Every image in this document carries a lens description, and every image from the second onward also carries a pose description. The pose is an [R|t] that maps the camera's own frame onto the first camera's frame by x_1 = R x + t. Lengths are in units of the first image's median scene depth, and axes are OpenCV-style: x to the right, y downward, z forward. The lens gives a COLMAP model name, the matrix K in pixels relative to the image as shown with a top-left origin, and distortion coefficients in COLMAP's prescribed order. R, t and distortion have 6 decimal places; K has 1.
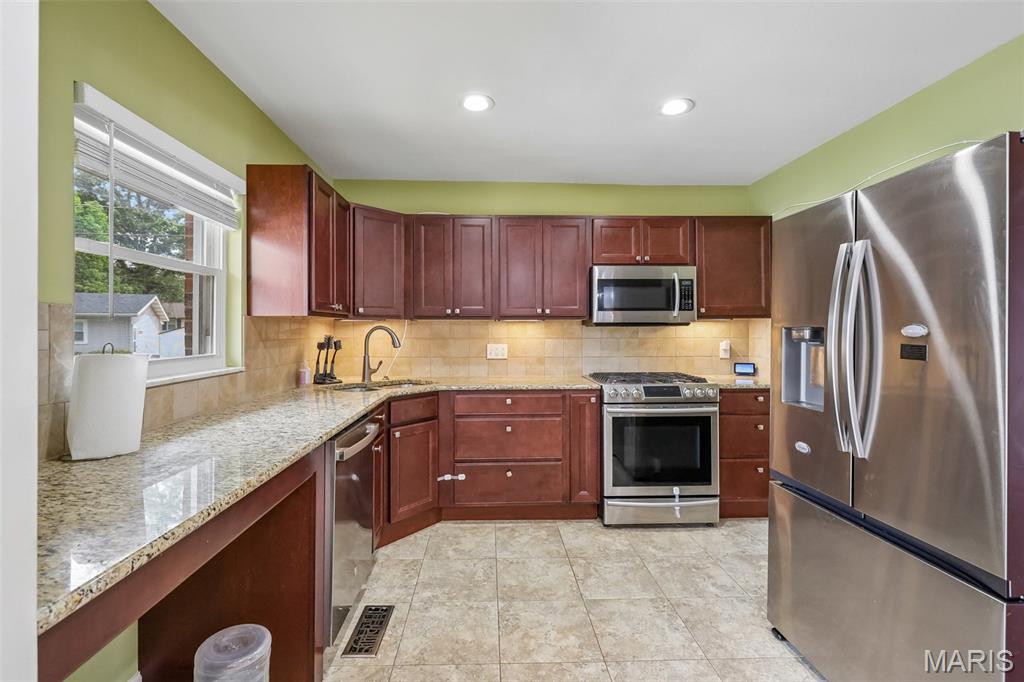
lens RADIAL K [[457.7, 0, 511.8], [0, 457.7, 332.9], [0, 0, 1]] dist [-0.002656, 0.002079]
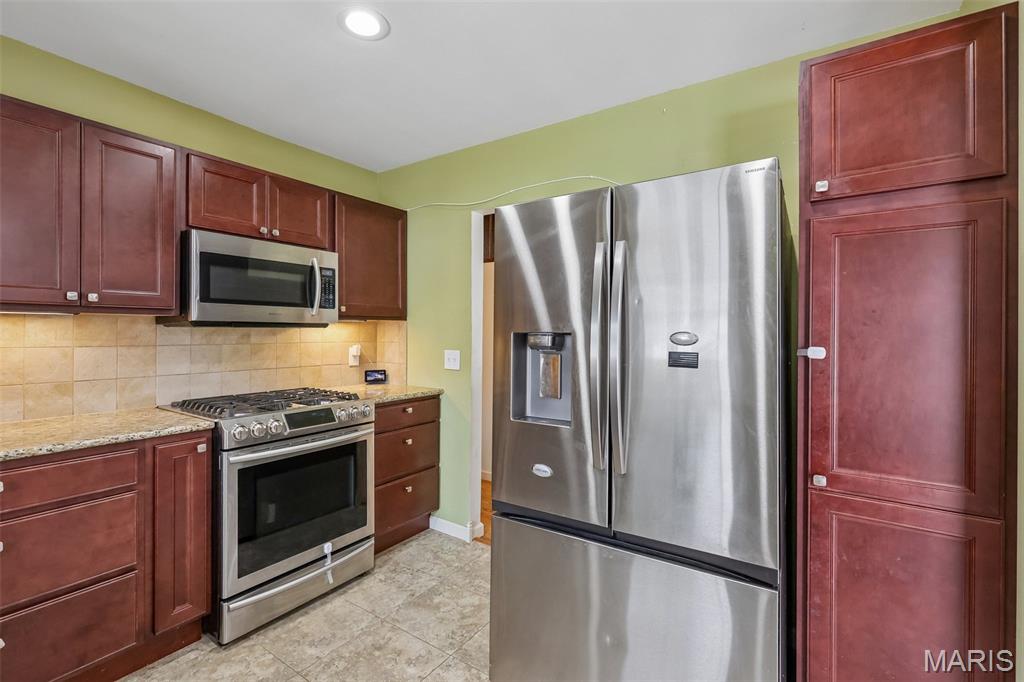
lens RADIAL K [[457.7, 0, 502.3], [0, 457.7, 333.9], [0, 0, 1]] dist [-0.002656, 0.002079]
pose [[0.605650, 0.003117, 0.795725, -0.063385], [-0.003302, 0.999994, -0.001403, -0.005310], [-0.795724, -0.001778, 0.605657, 0.312462]]
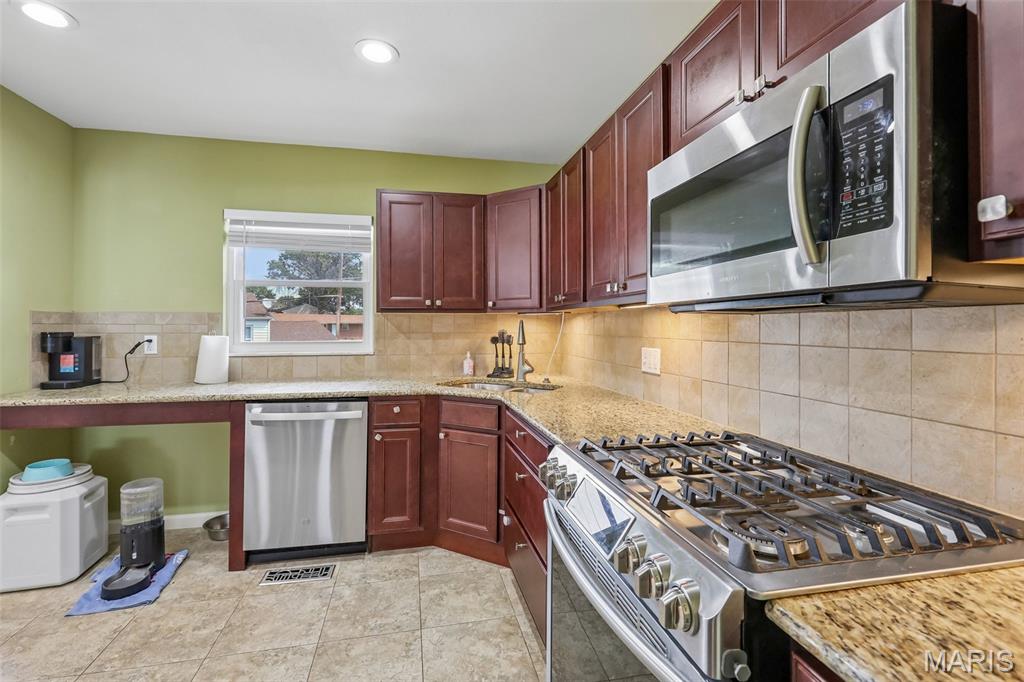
lens RADIAL K [[457.7, 0, 500.5], [0, 457.7, 323.7], [0, 0, 1]] dist [-0.002656, 0.002079]
pose [[0.160678, -0.006301, -0.986987, 0.620737], [-0.005518, 0.999958, -0.007282, -0.001670], [0.986991, 0.006616, 0.160637, 0.856331]]
